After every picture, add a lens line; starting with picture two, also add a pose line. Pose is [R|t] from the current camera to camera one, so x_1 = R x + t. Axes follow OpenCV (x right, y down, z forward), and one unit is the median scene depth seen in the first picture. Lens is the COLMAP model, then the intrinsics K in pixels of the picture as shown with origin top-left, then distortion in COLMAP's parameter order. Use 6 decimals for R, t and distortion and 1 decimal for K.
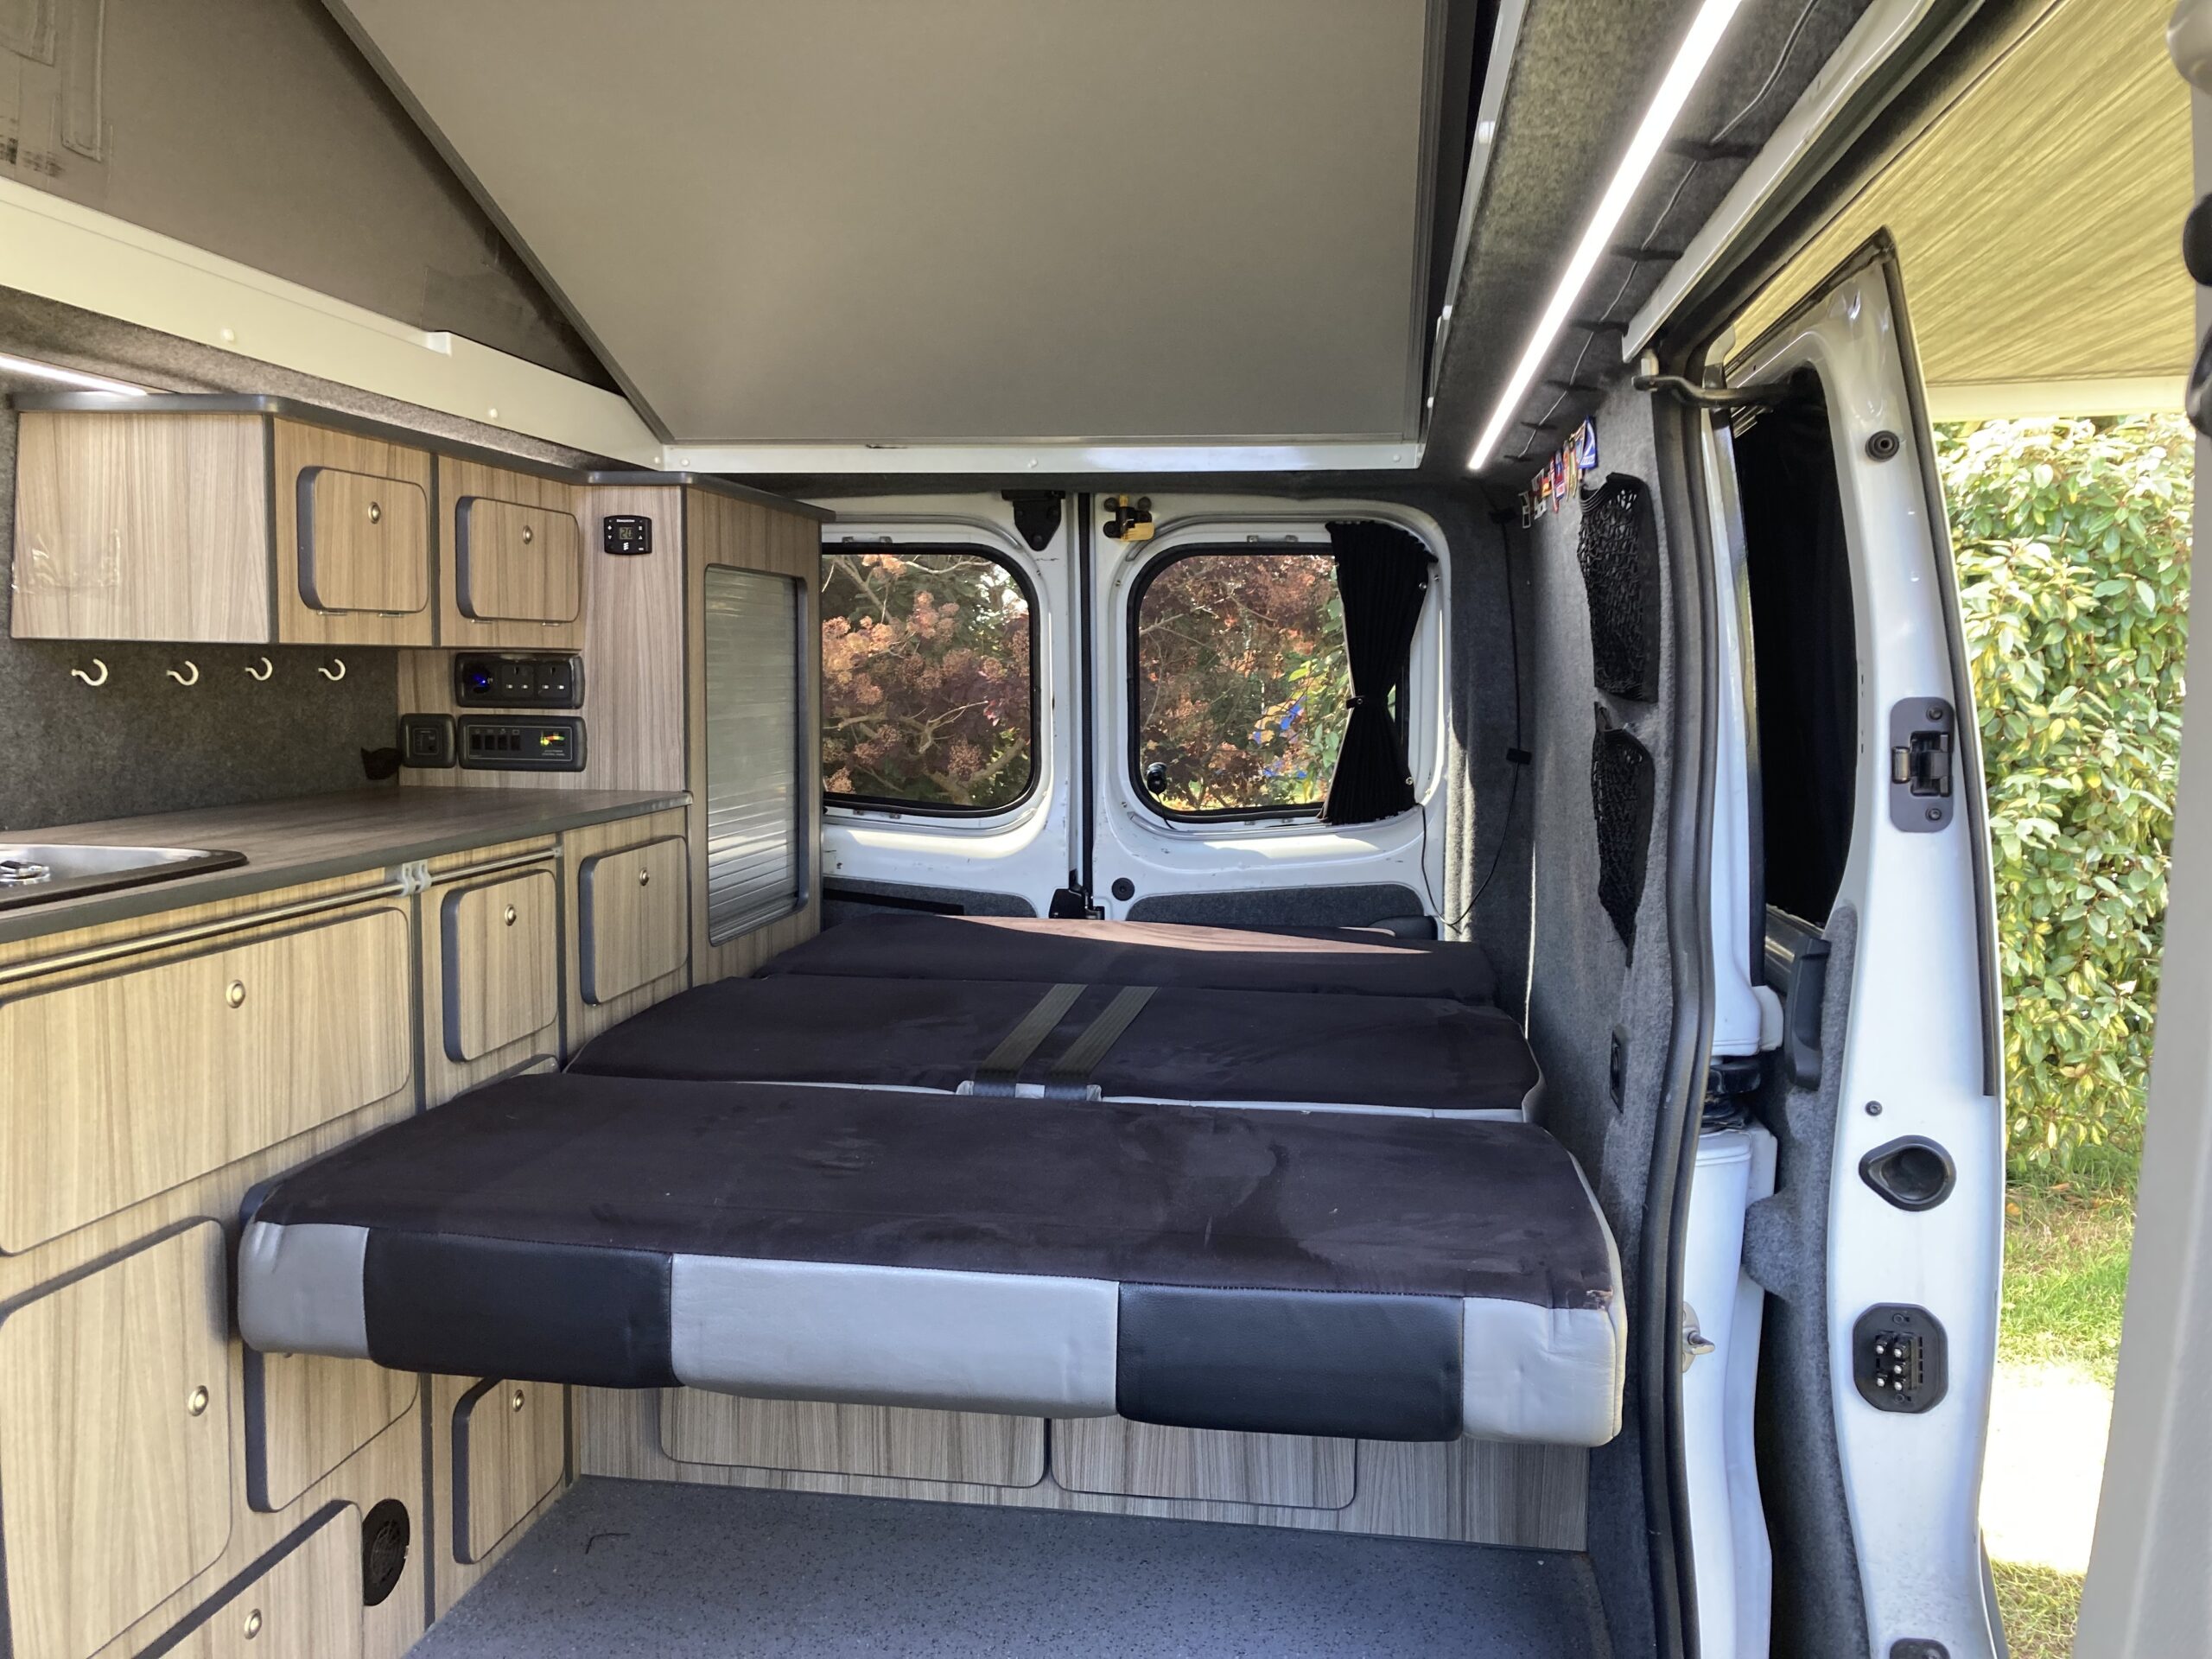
lens RADIAL K [[1788.9, 0, 1095.7], [0, 1788.9, 817.1], [0, 0, 1]] dist [0.031338, -0.025393]
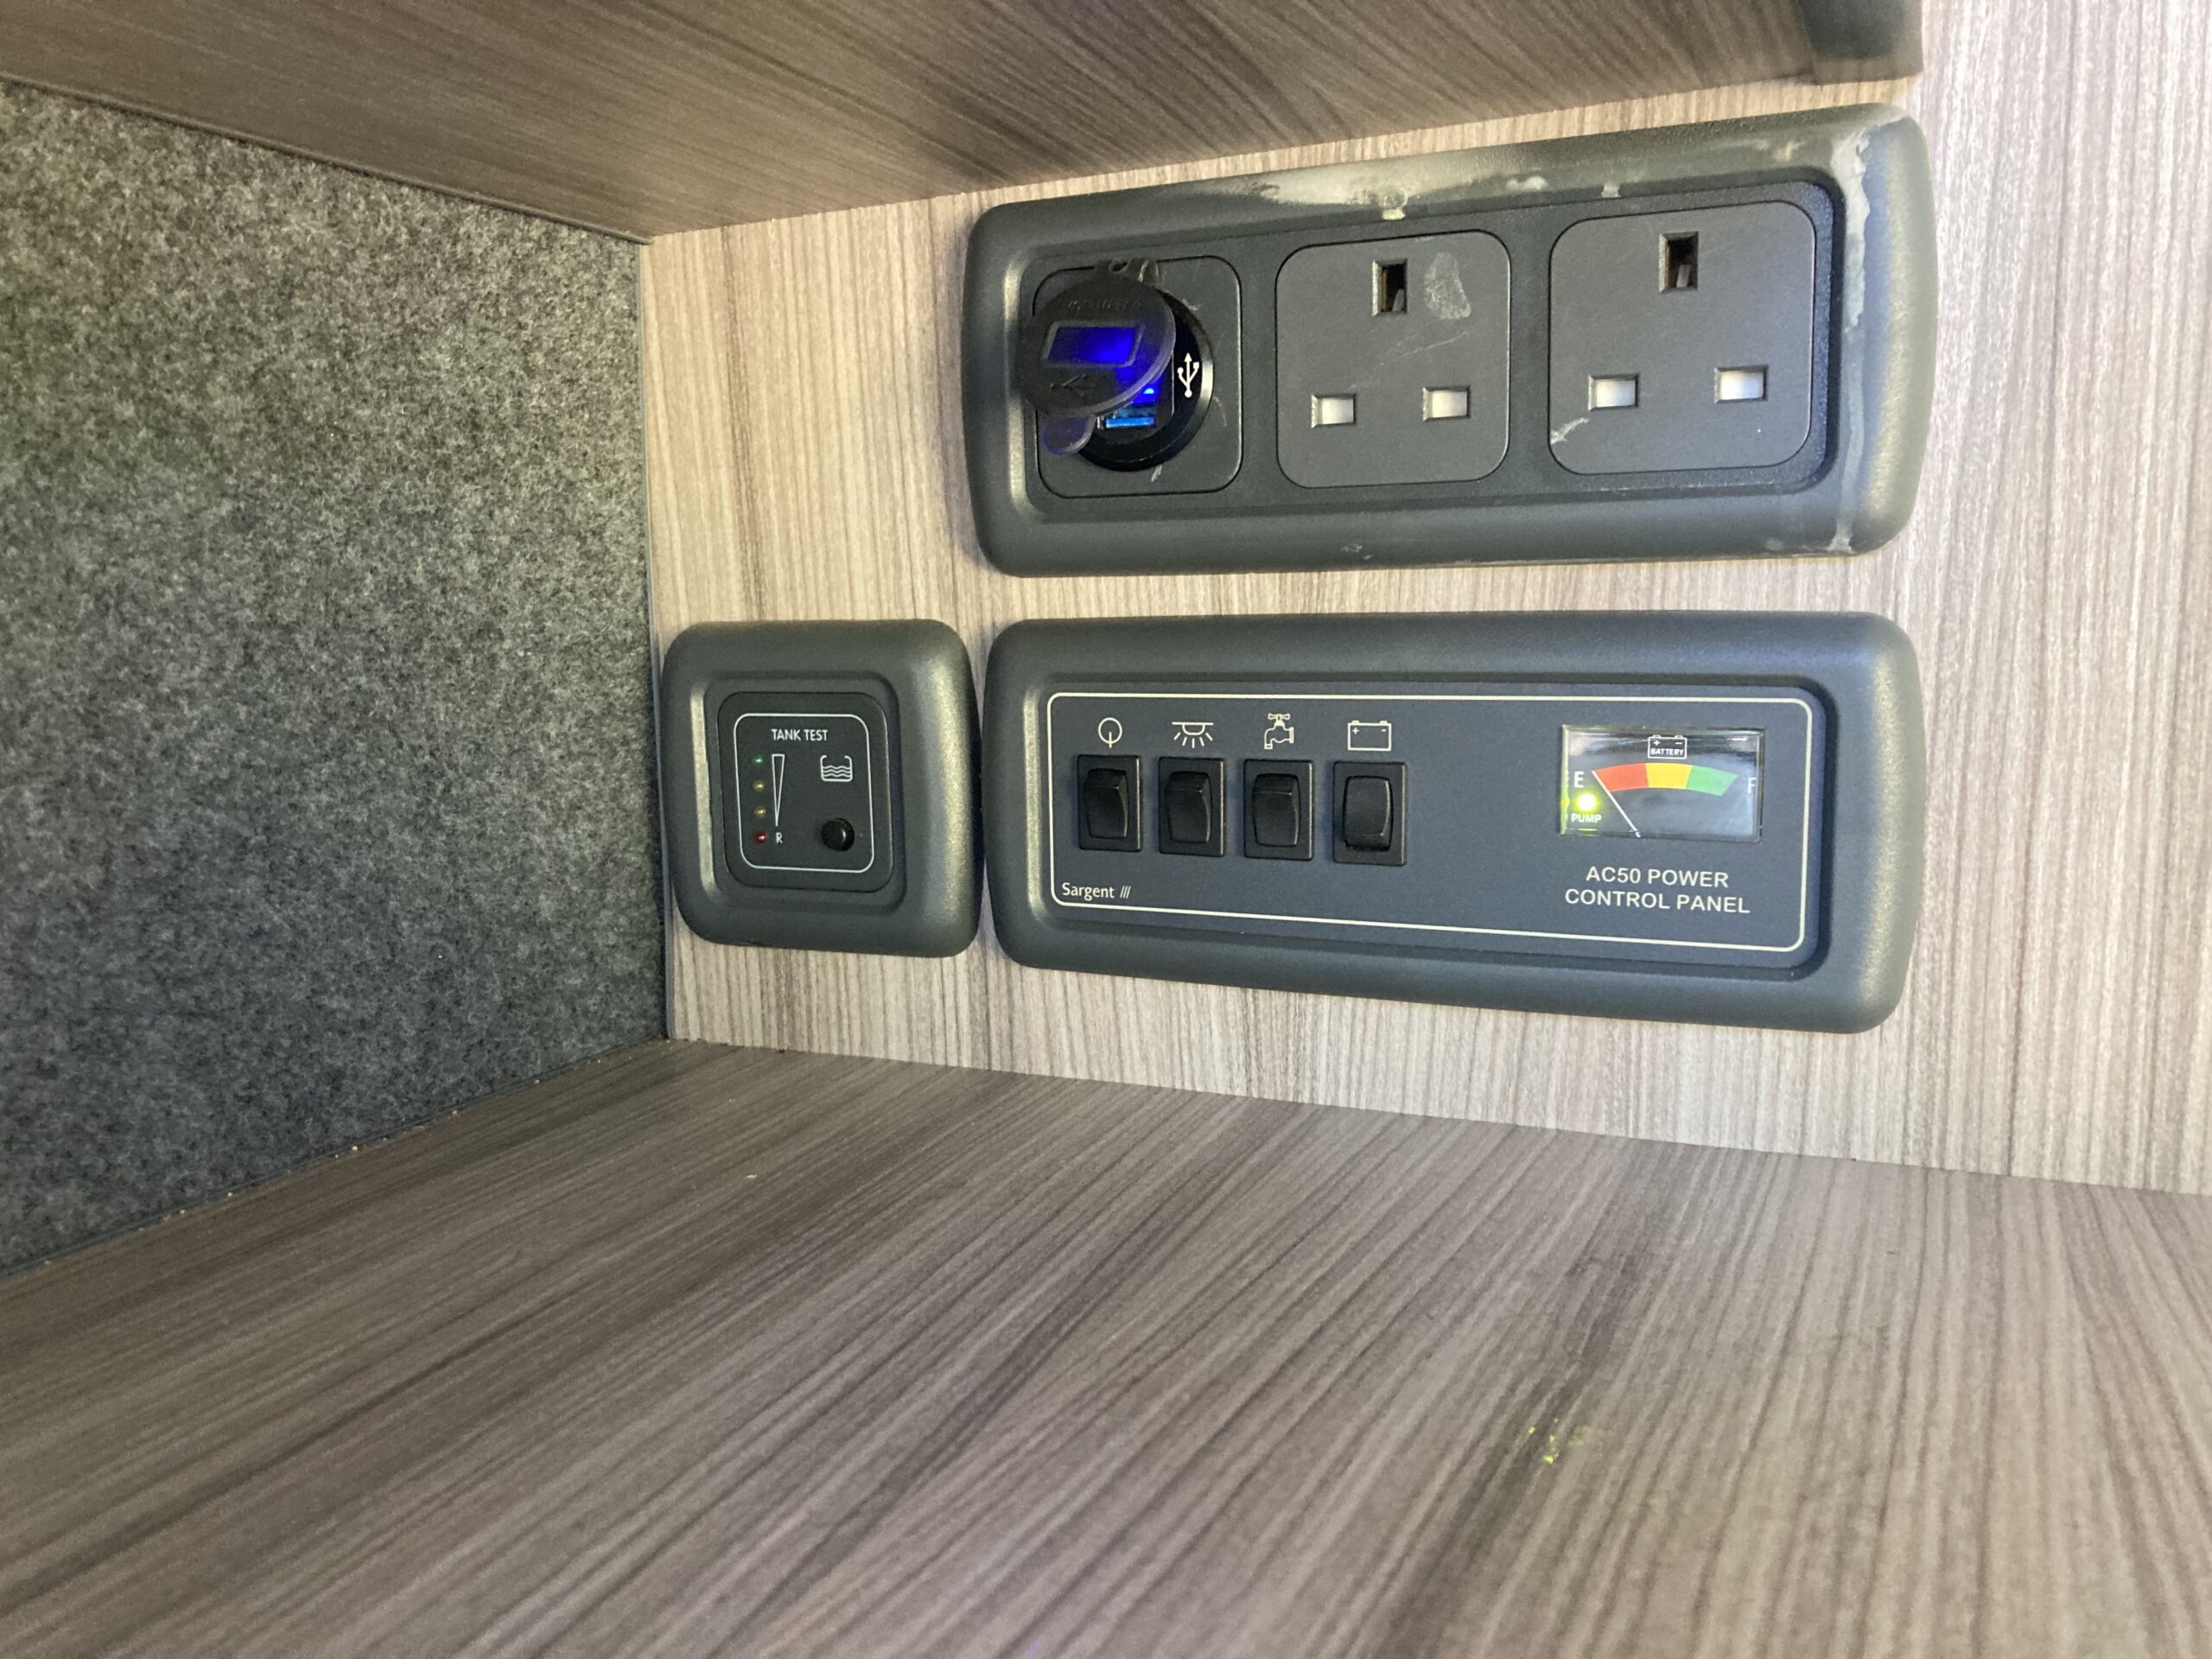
lens RADIAL K [[1788.9, 0, 1121.4], [0, 1788.9, 835.1], [0, 0, 1]] dist [0.031338, -0.025393]
pose [[0.962220, 0.008376, -0.272146, -0.416250], [0.008297, 0.998160, 0.060057, -0.066197], [0.272148, -0.060046, 0.960380, 1.177842]]
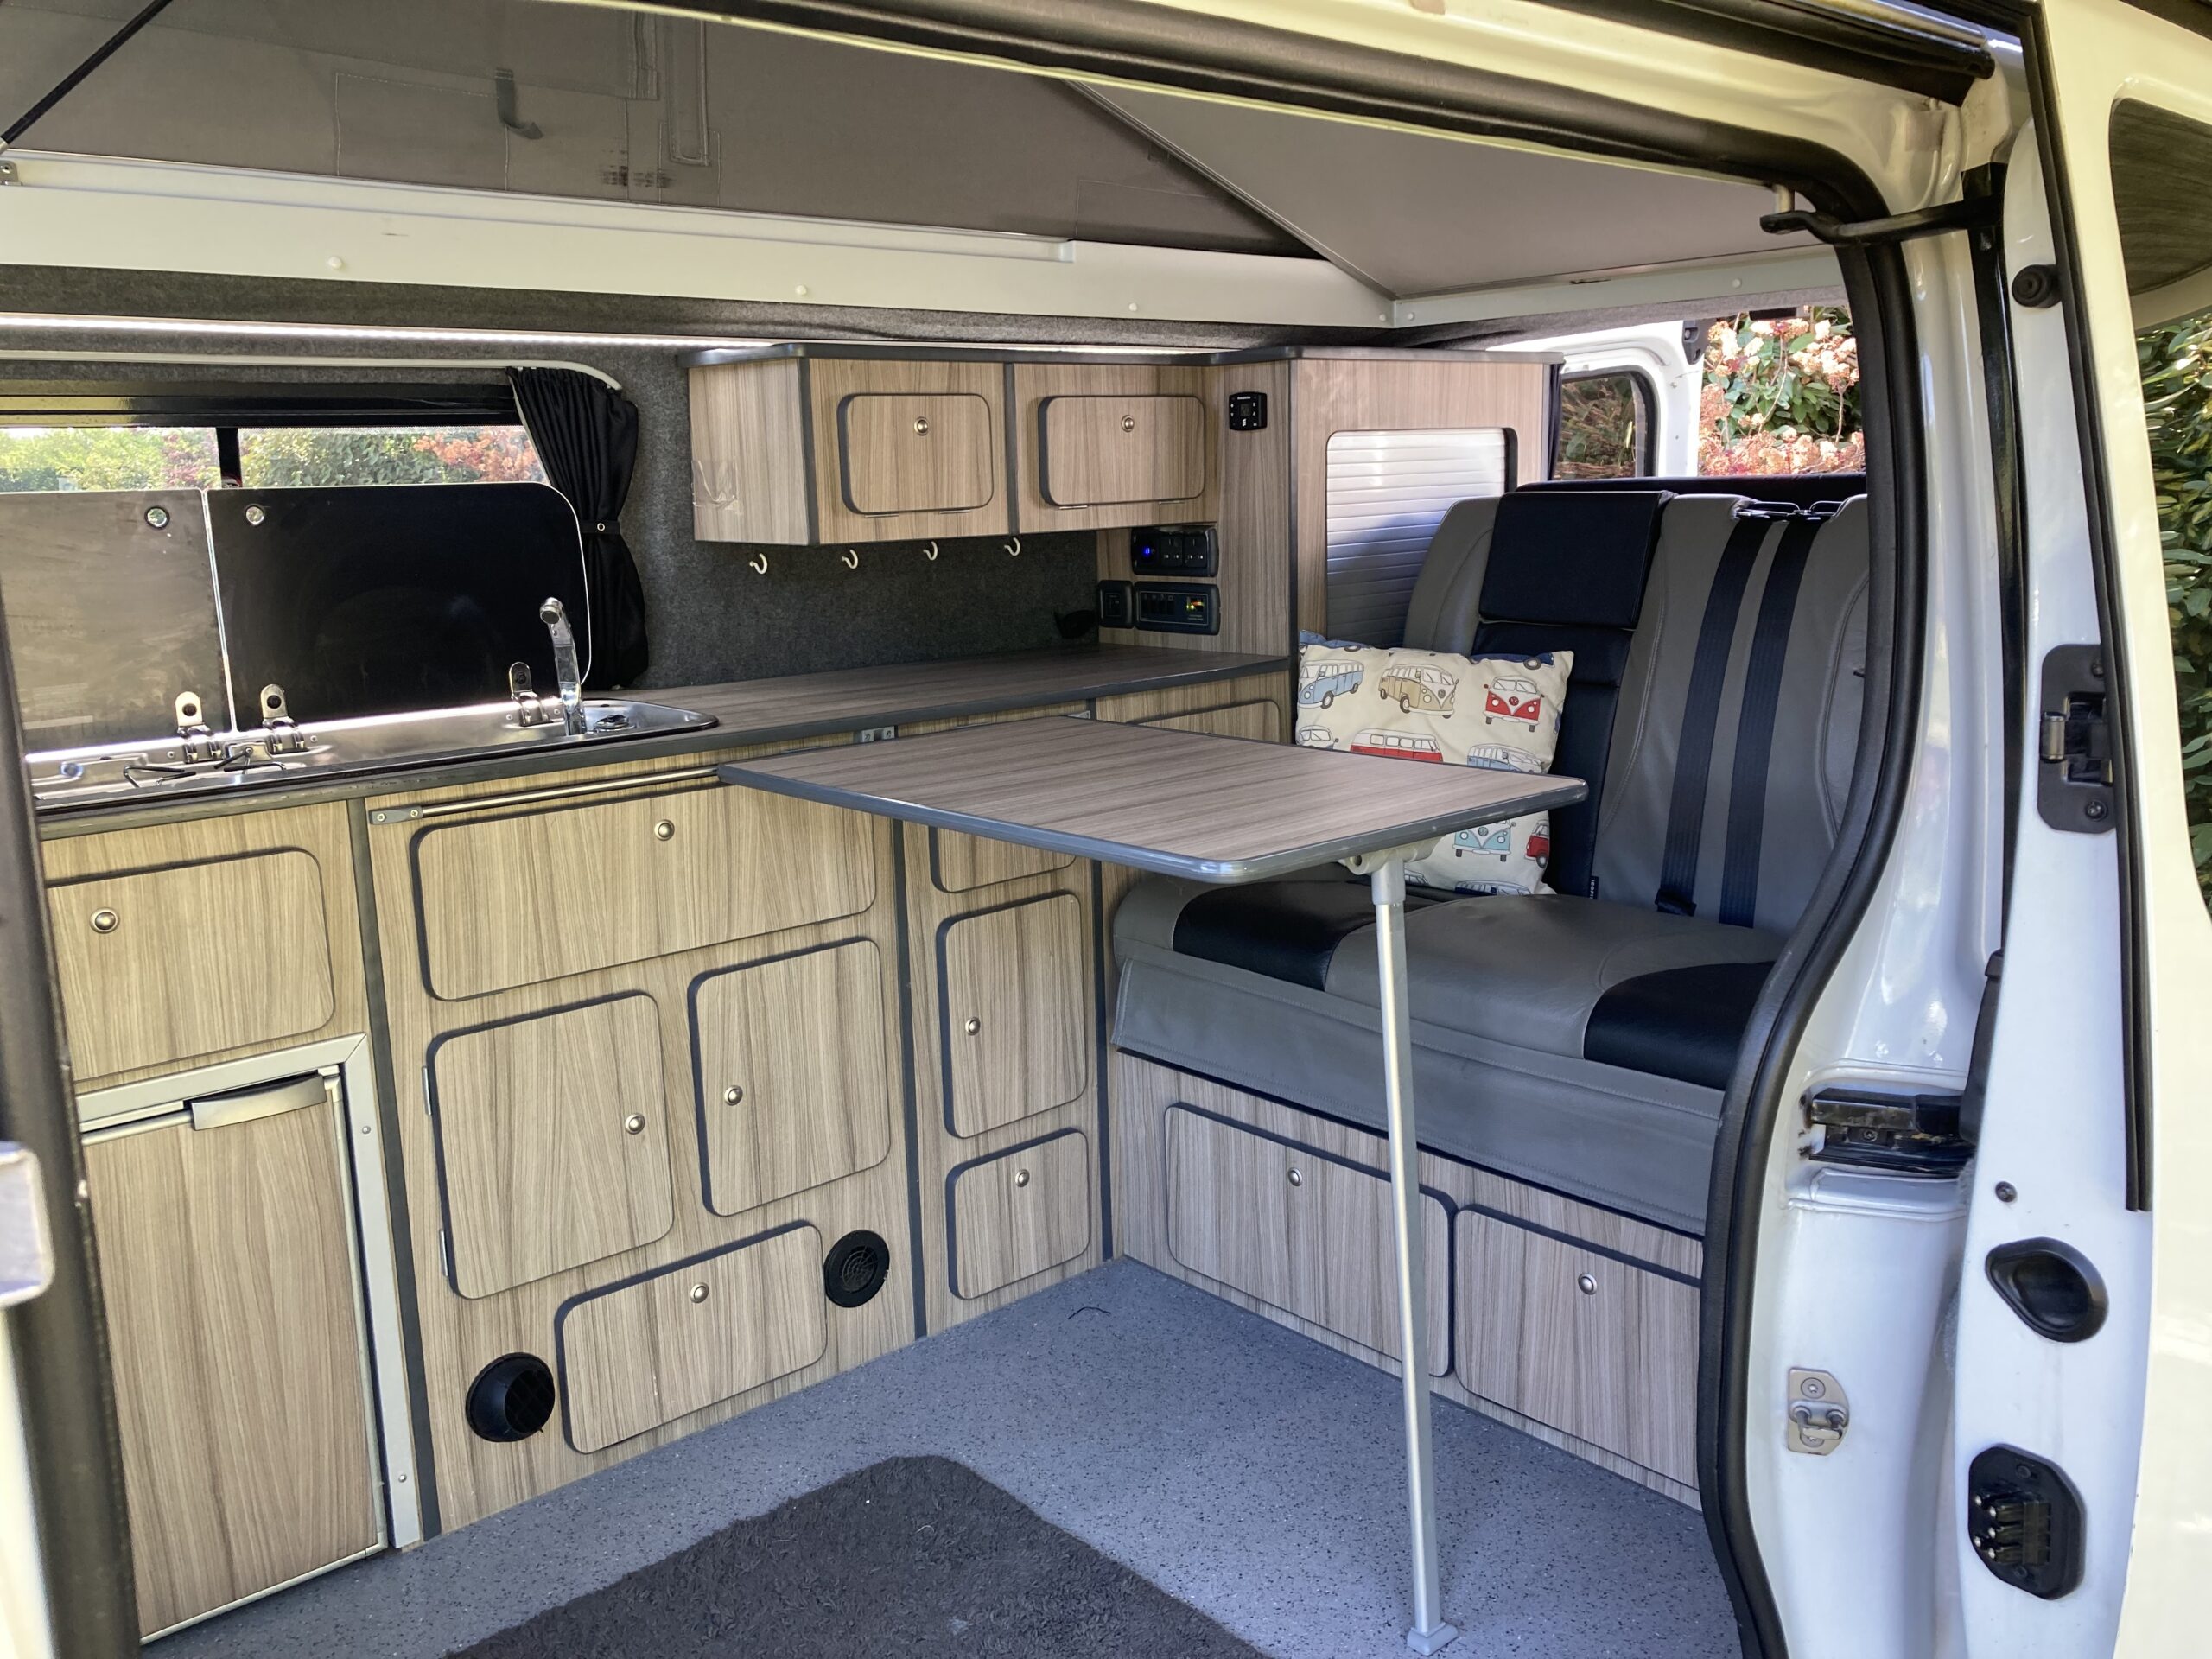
lens RADIAL K [[1788.9, 0, 1112.5], [0, 1788.9, 816.1], [0, 0, 1]] dist [0.031338, -0.025393]
pose [[0.769012, 0.090500, -0.632796, 0.493449], [-0.018777, 0.992698, 0.119153, -0.060931], [0.638958, -0.079749, 0.765096, 0.167241]]
